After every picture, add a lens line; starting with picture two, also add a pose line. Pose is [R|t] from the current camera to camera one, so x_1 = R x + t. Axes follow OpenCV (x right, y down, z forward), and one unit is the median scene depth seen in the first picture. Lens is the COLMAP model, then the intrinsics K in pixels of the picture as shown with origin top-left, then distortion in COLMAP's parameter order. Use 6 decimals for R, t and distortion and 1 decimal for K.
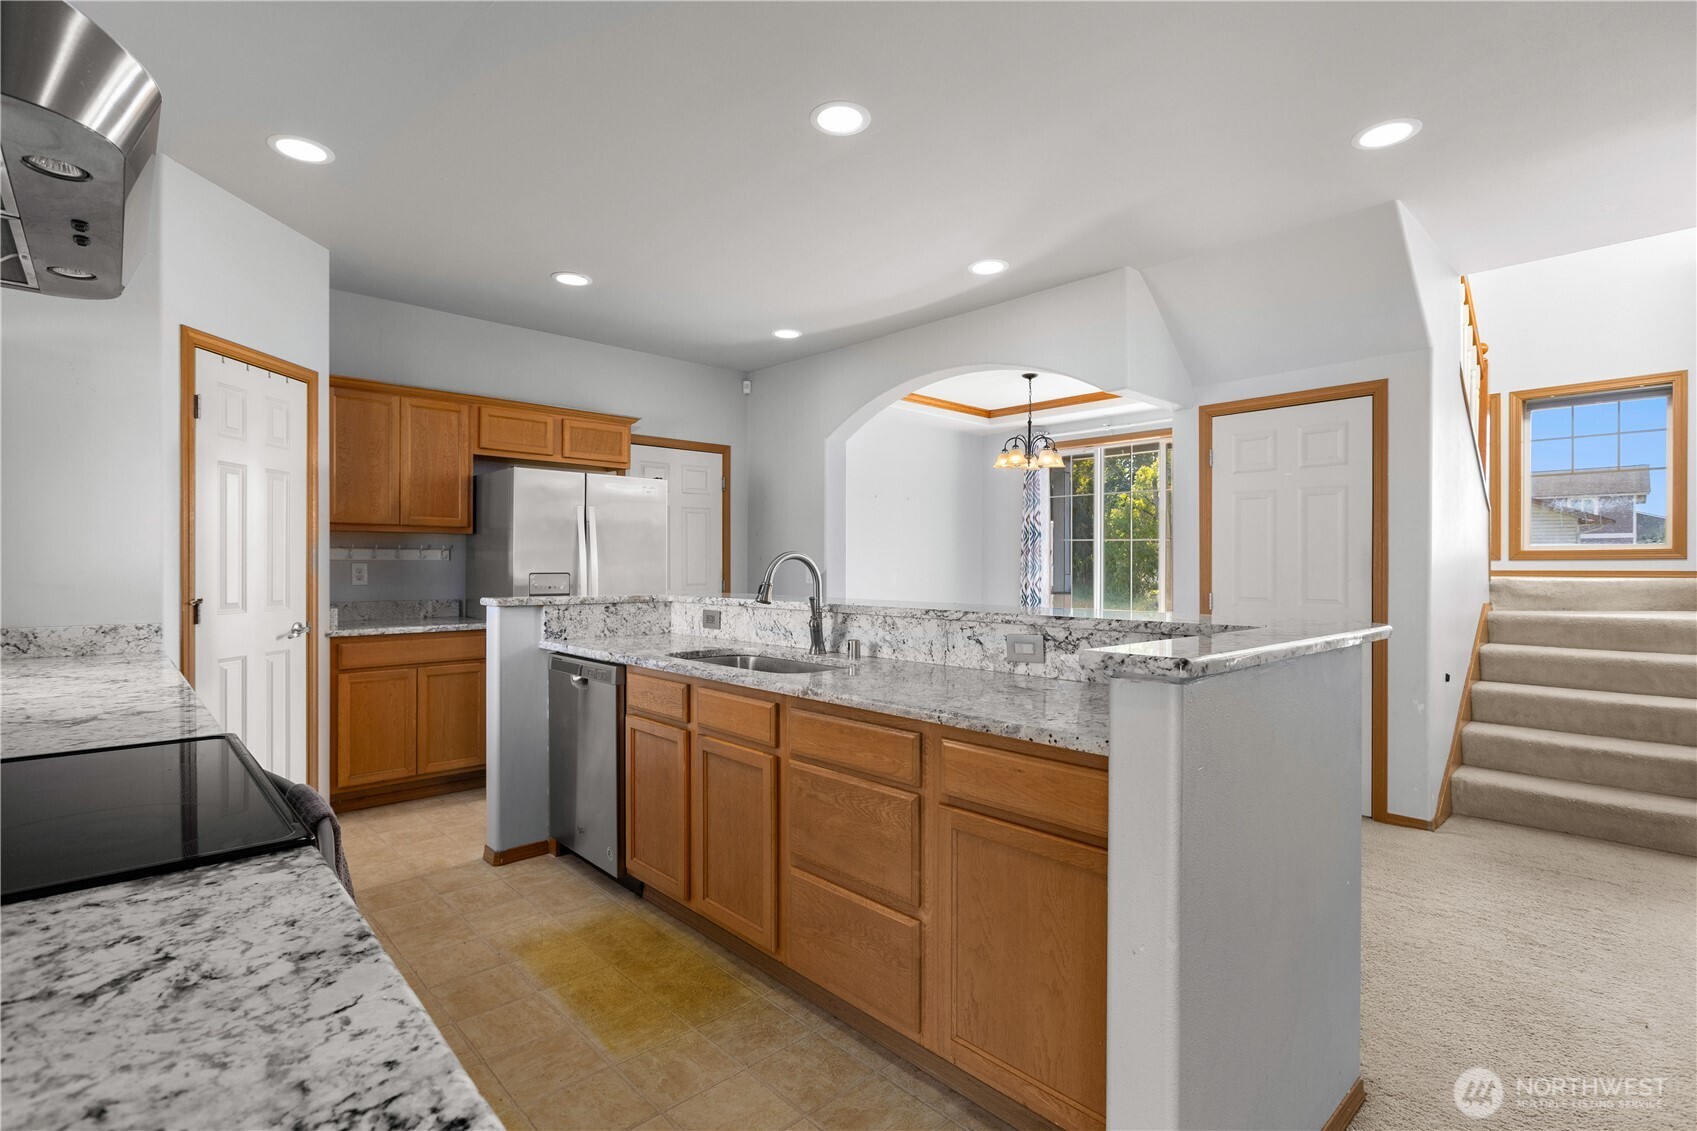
lens RADIAL K [[800.4, 0, 844.7], [0, 800.4, 566.0], [0, 0, 1]] dist [-0.003173, 0.000131]
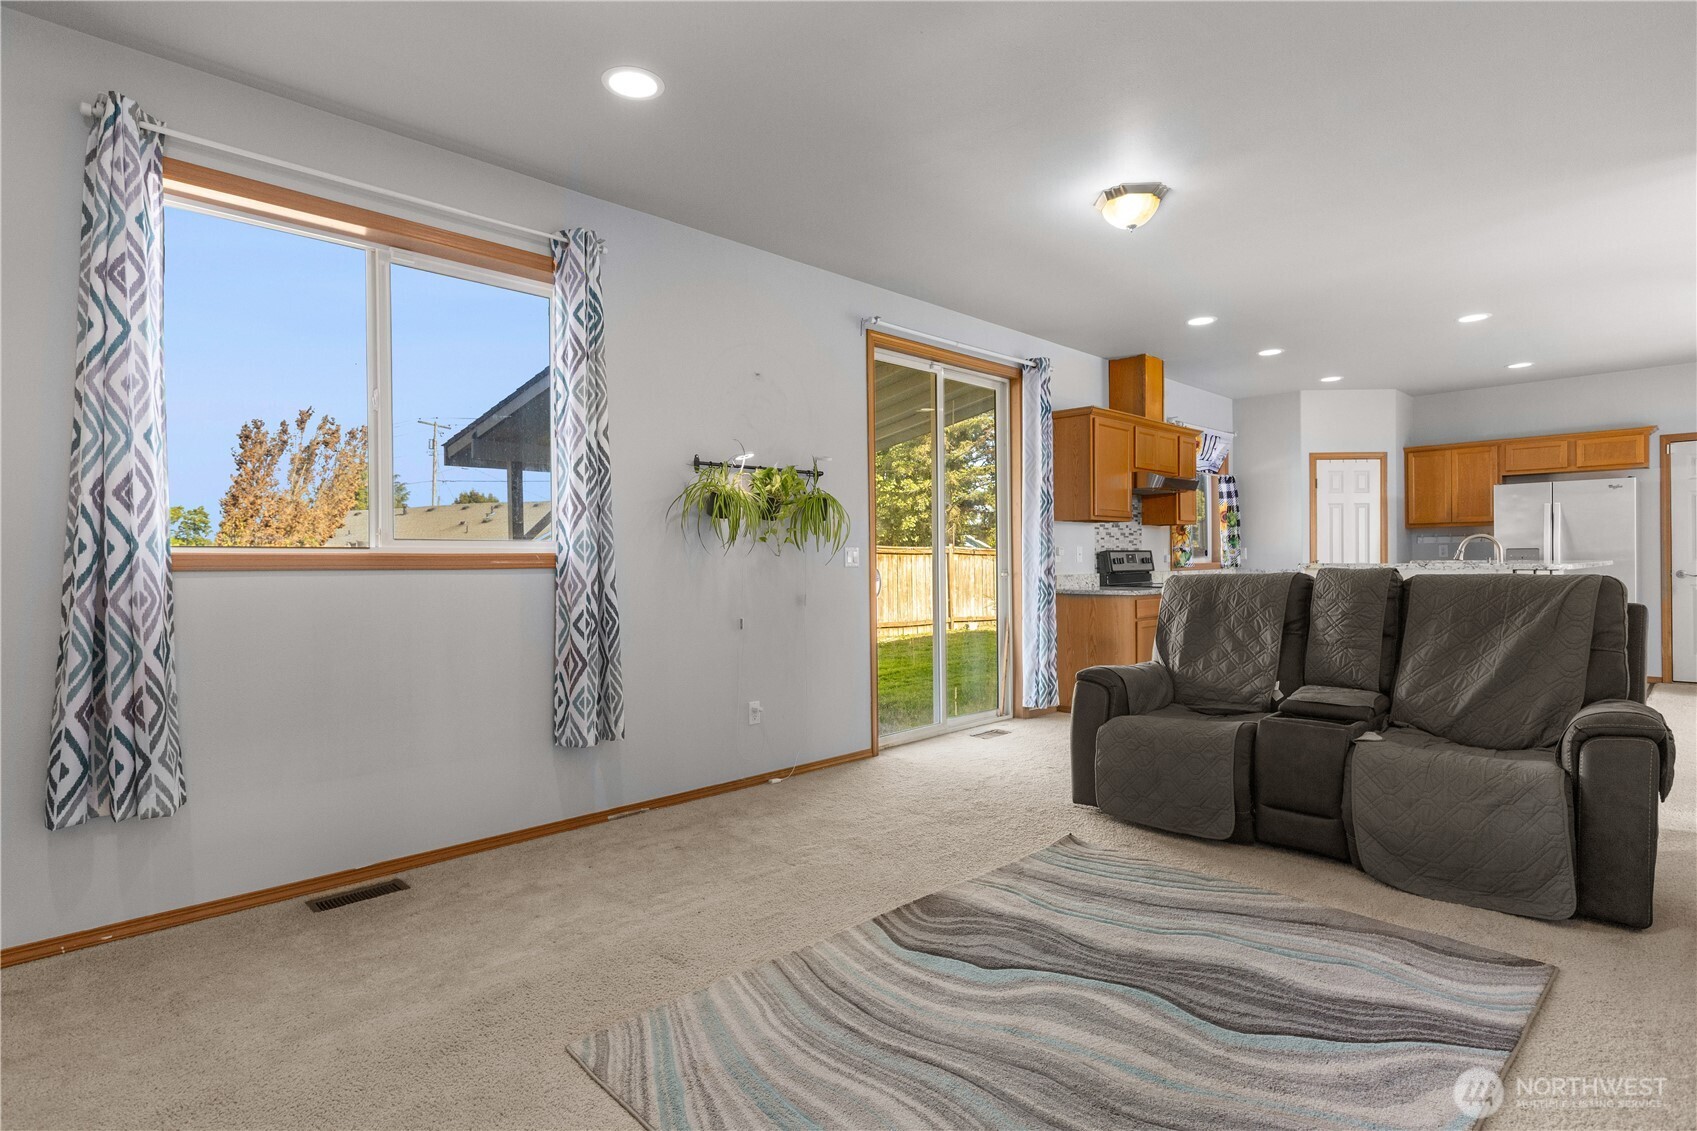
lens RADIAL K [[850.4, 0, 848.5], [0, 850.4, 565.5], [0, 0, 1]] dist [0.001983, -0.000645]
pose [[0.029193, 0.004832, -0.999562, 1.391058], [0.007332, 0.999960, 0.005048, 0.025669], [0.999547, -0.007476, 0.029157, -0.418848]]
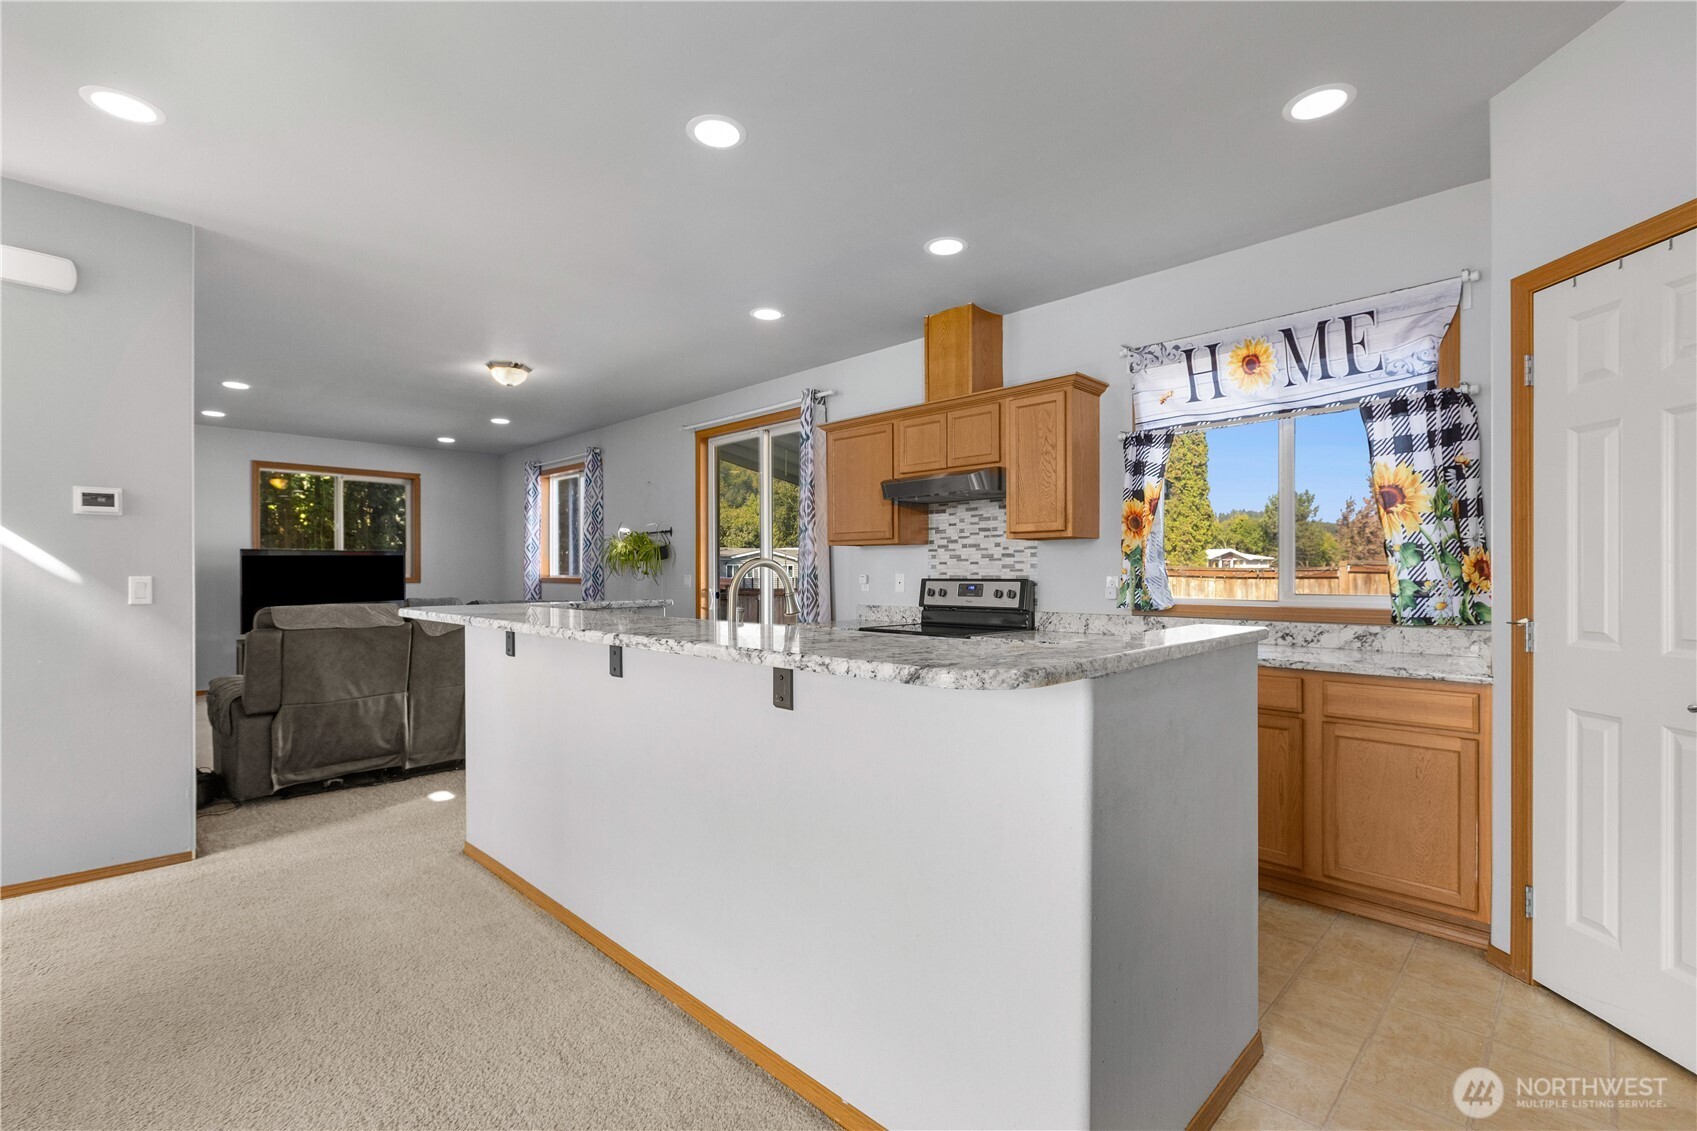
lens RADIAL K [[759.2, 0, 827.2], [0, 759.2, 569.4], [0, 0, 1]] dist [-0.001183, -0.000307]
pose [[-0.999793, -0.001427, -0.020283, -0.086950], [-0.001393, 0.999998, -0.001717, -0.003311], [0.020286, -0.001688, -0.999793, 1.322413]]
